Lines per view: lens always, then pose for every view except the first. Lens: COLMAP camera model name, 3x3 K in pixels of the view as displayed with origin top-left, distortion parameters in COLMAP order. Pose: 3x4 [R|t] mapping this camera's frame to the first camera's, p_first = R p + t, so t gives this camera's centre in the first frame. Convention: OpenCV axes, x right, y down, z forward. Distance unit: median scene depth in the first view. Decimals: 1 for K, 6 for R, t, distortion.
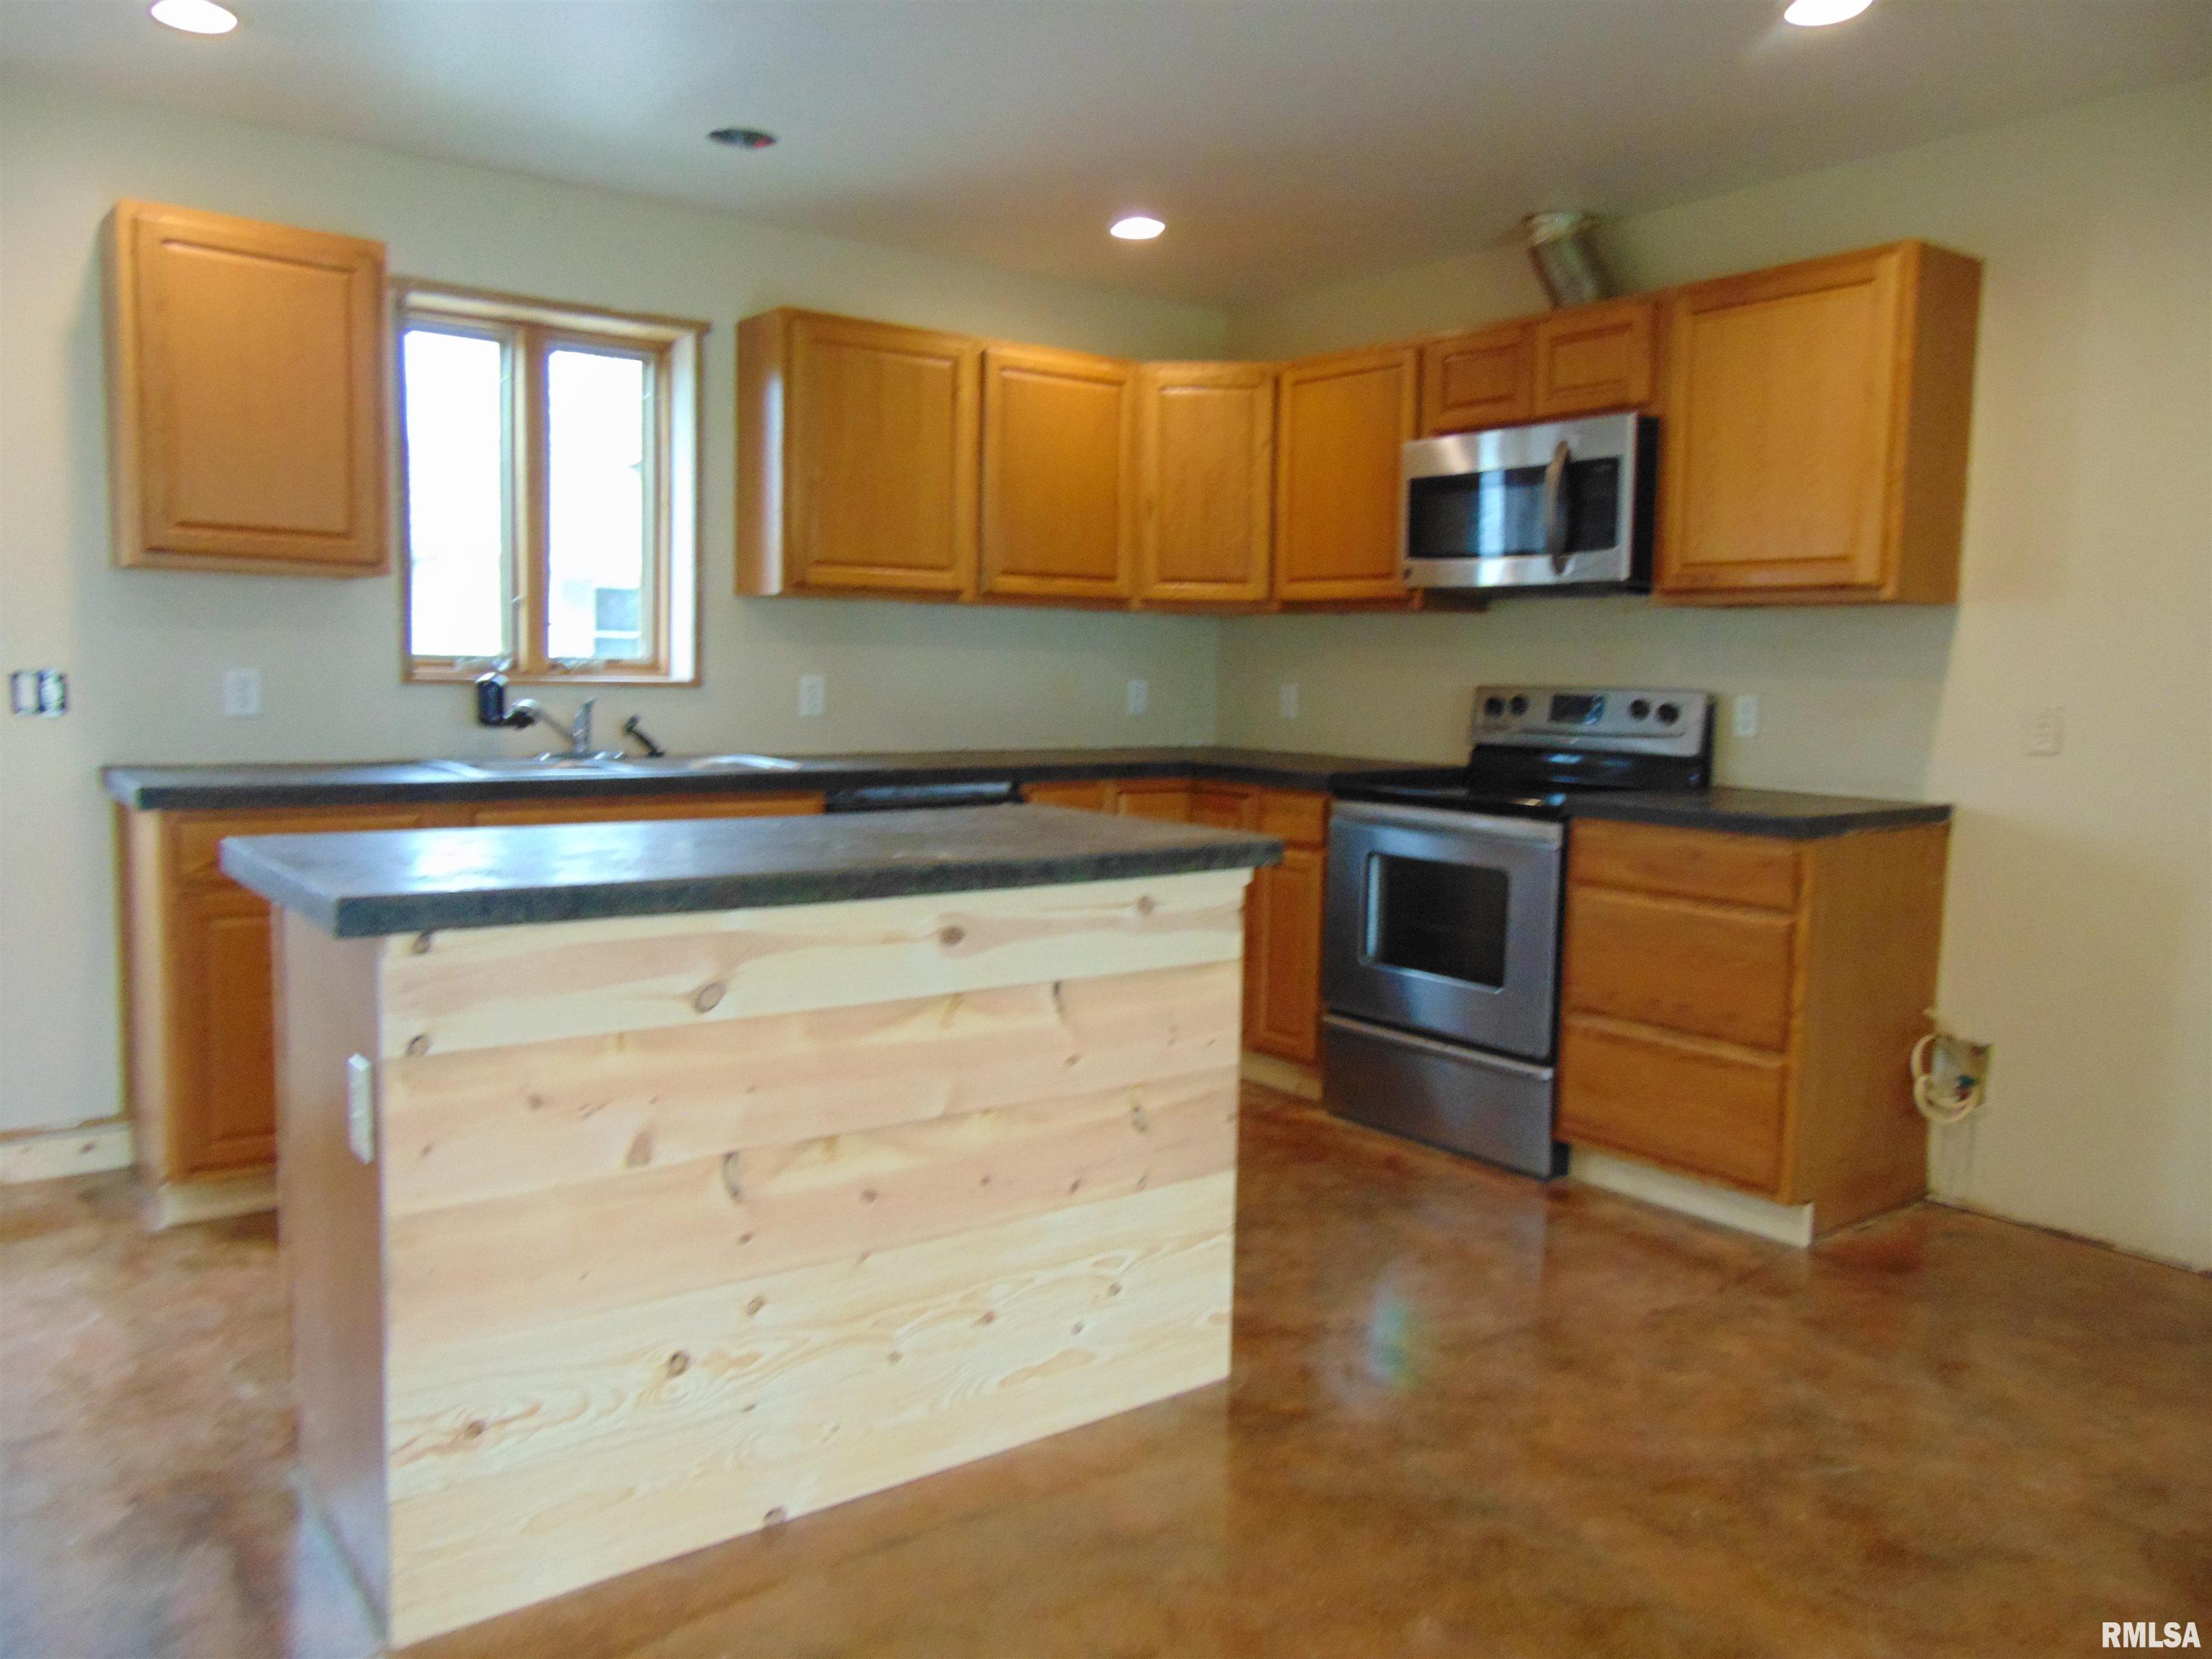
lens RADIAL K [[1647.0, 0, 1108.7], [0, 1647.0, 816.7], [0, 0, 1]] dist [-0.049767, 0.087065]
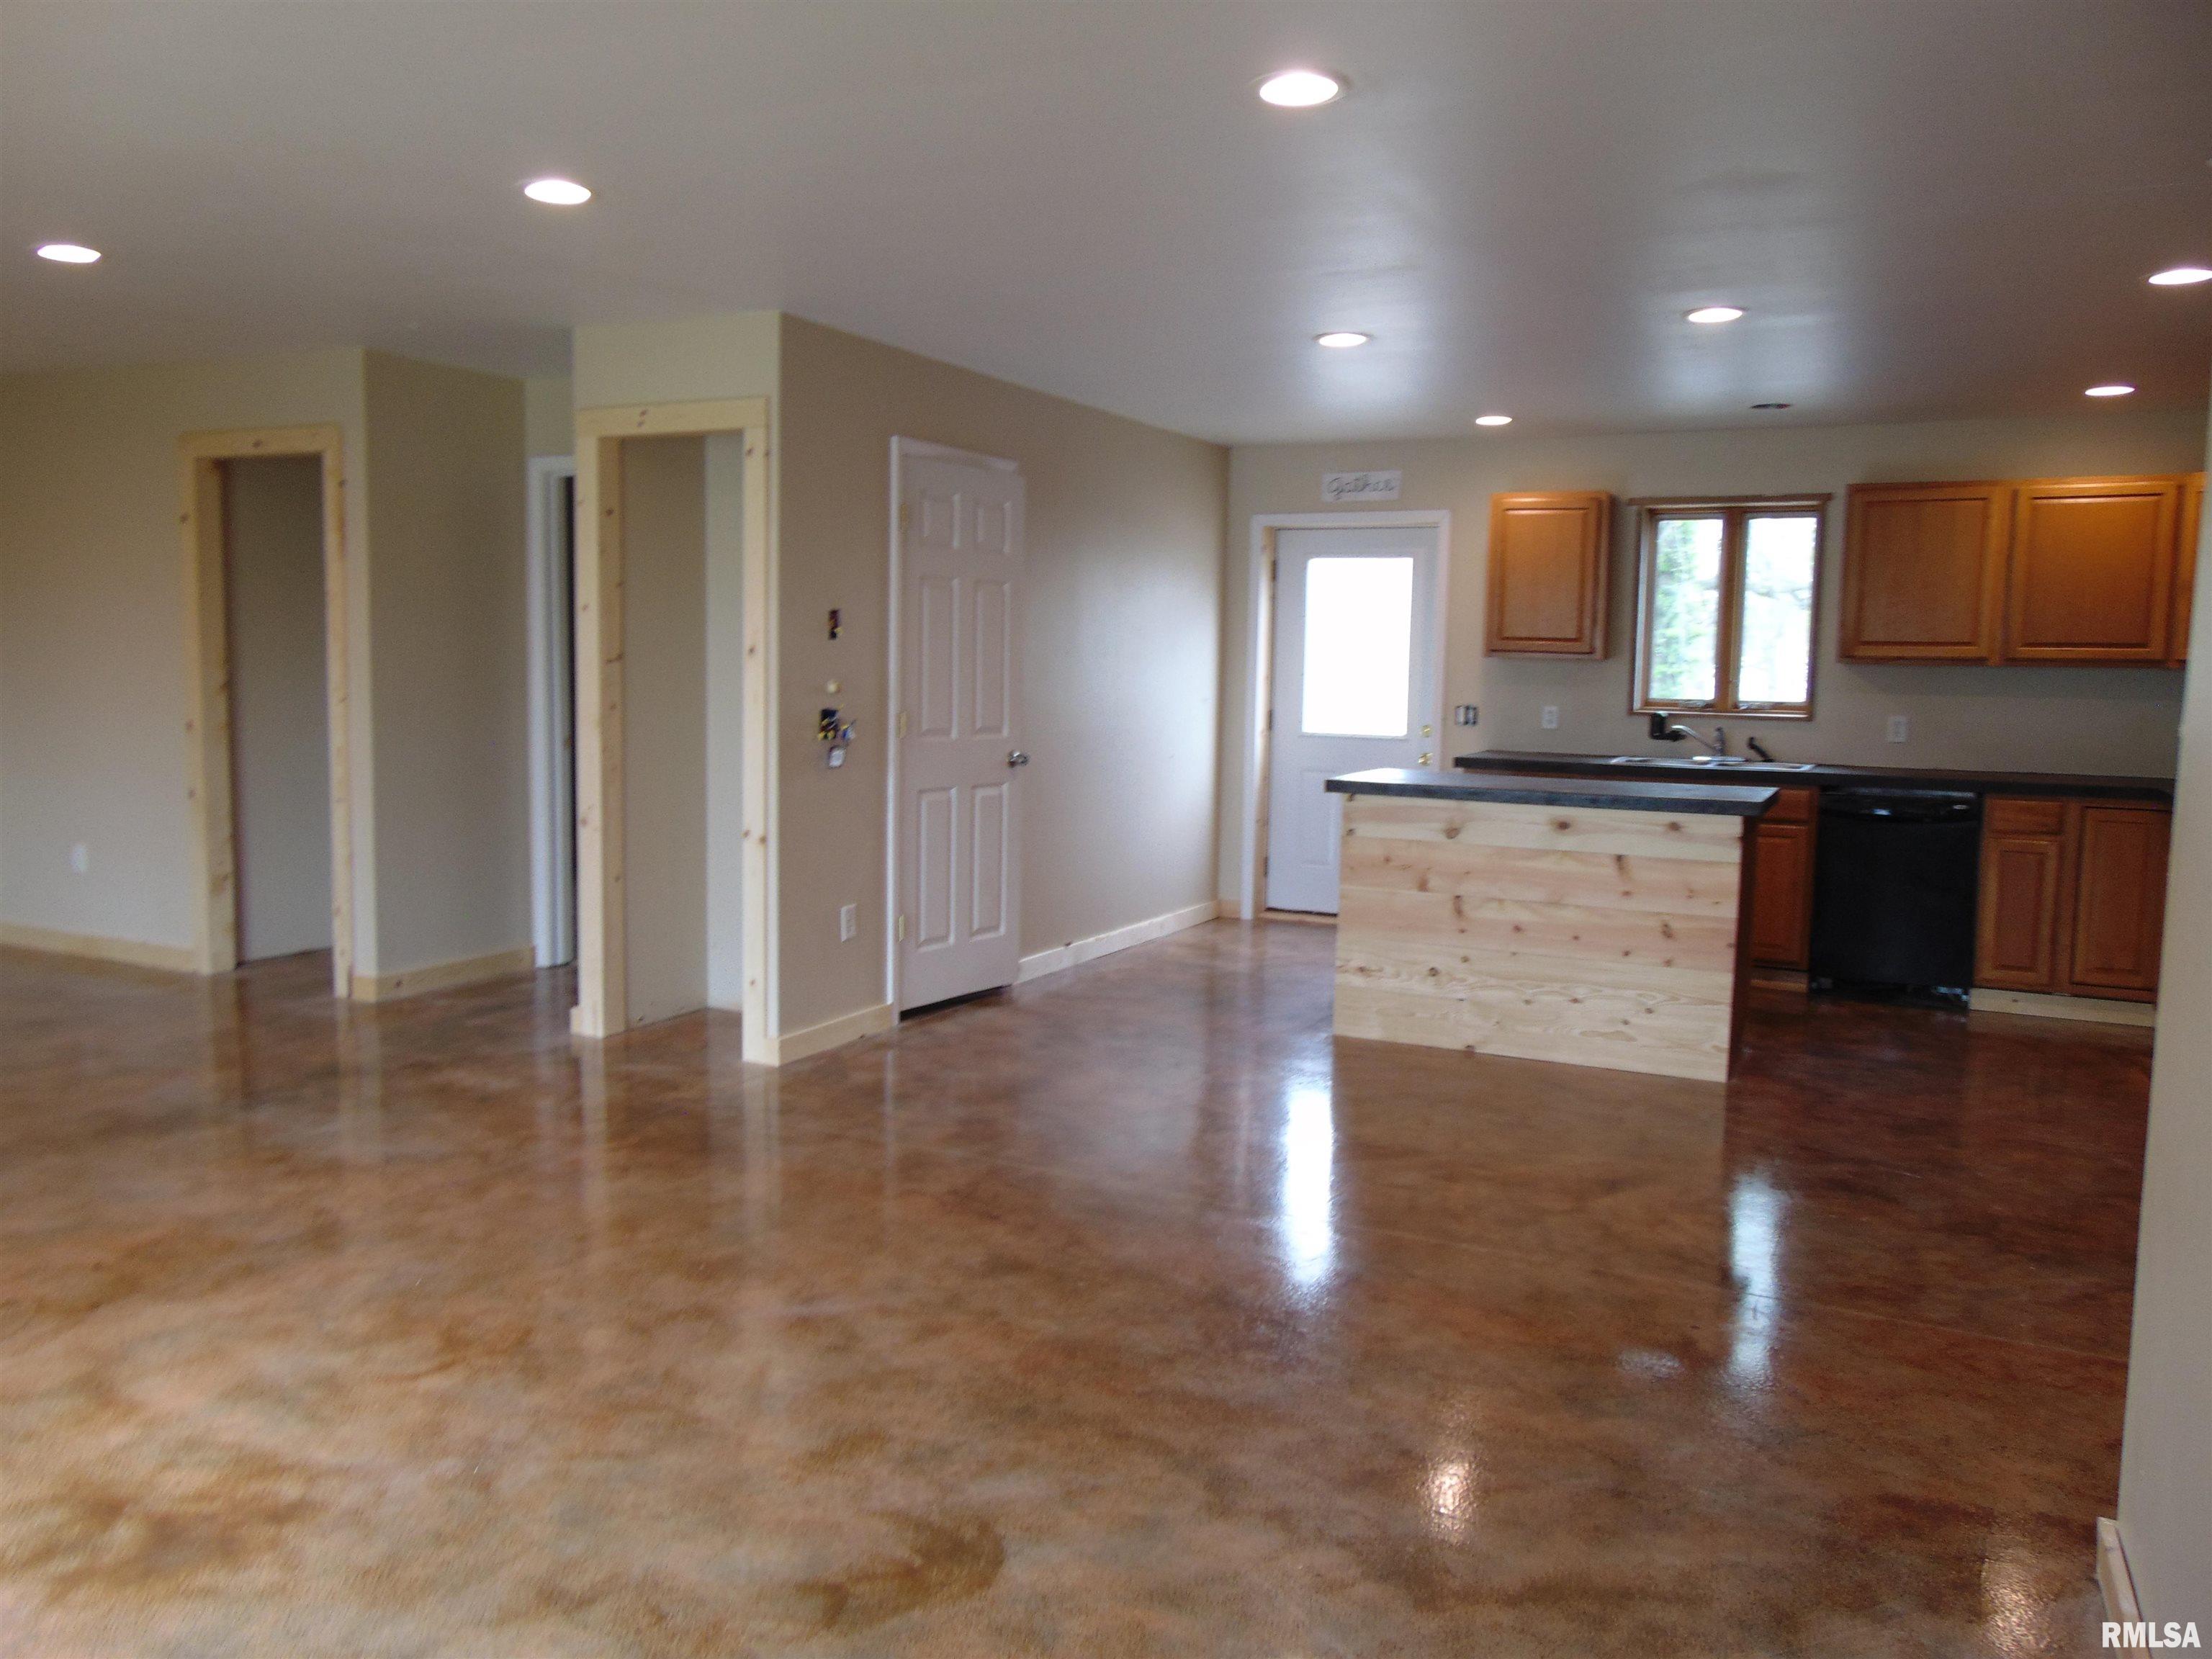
lens RADIAL K [[1647.0, 0, 1108.7], [0, 1647.0, 816.7], [0, 0, 1]] dist [-0.049767, 0.087065]
pose [[0.442049, 0.074913, -0.893857, 1.045589], [-0.091626, 0.995065, 0.038082, 0.018609], [0.892299, 0.065066, 0.446731, -0.376082]]
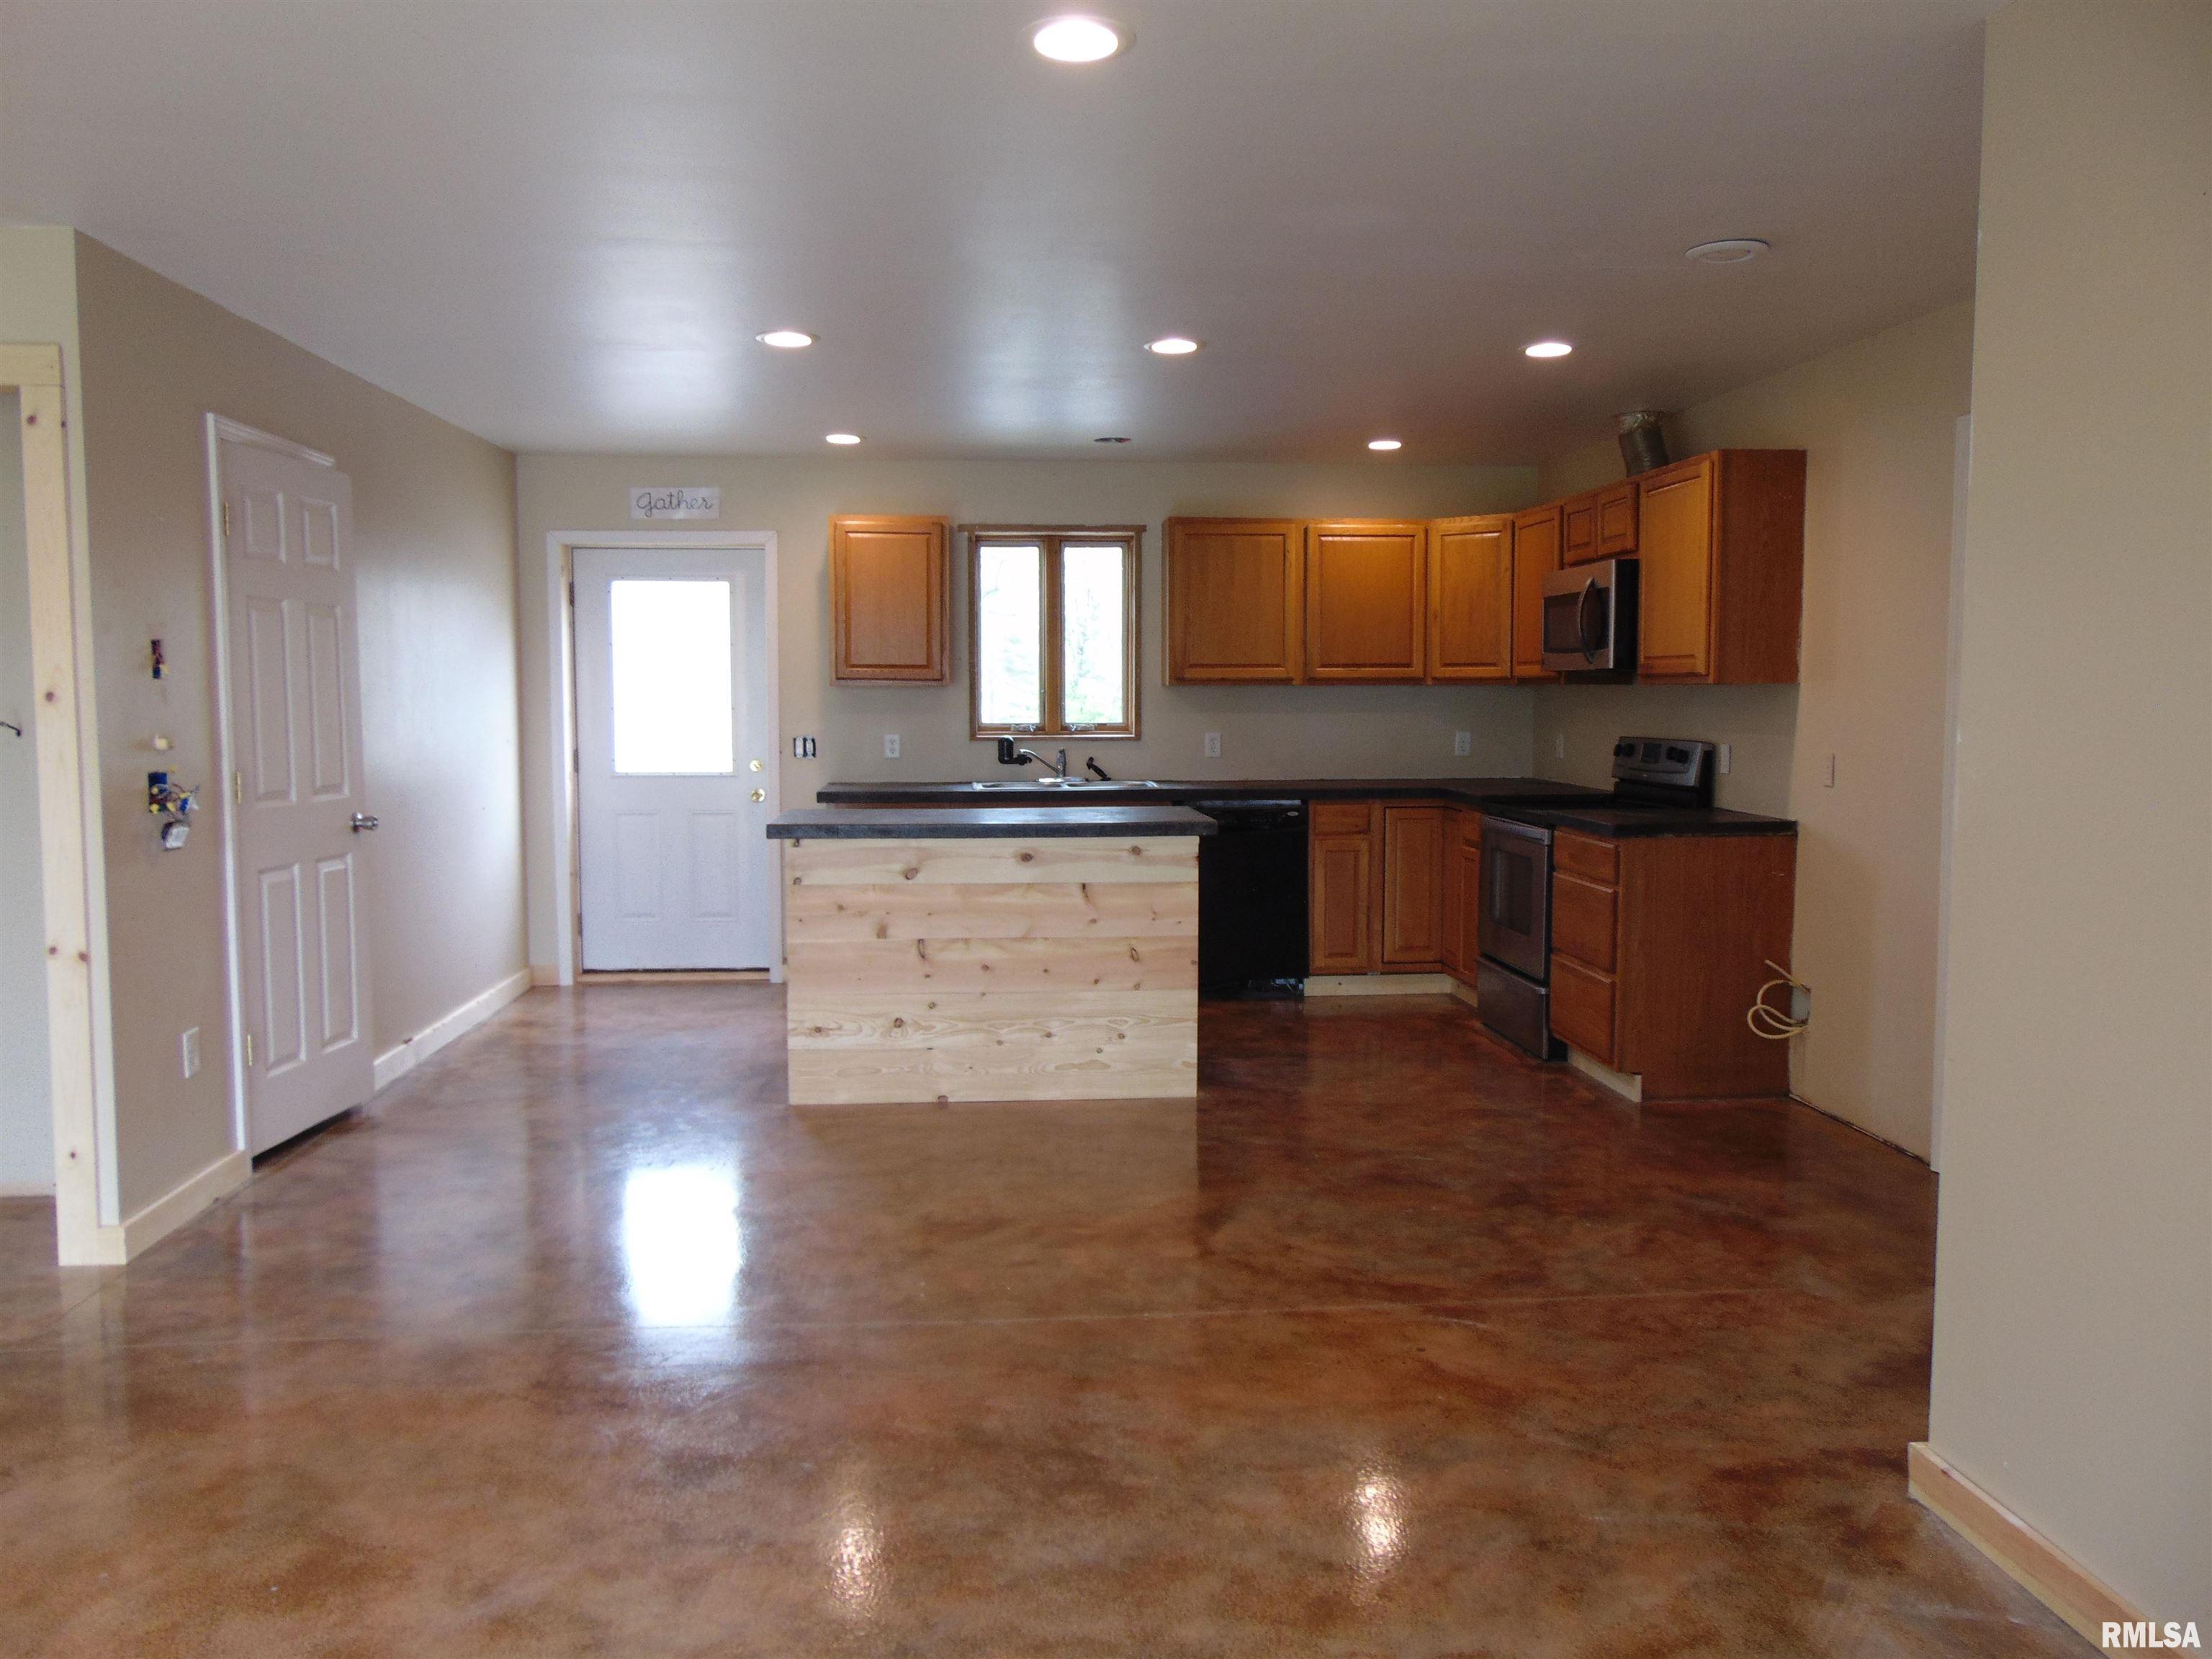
lens RADIAL K [[1647.0, 0, 1108.7], [0, 1647.0, 816.7], [0, 0, 1]] dist [-0.049767, 0.087065]
pose [[0.846202, 0.020049, -0.532485, 0.743950], [-0.031051, 0.999449, -0.011714, 0.024181], [0.531957, 0.026447, 0.846358, -0.529218]]
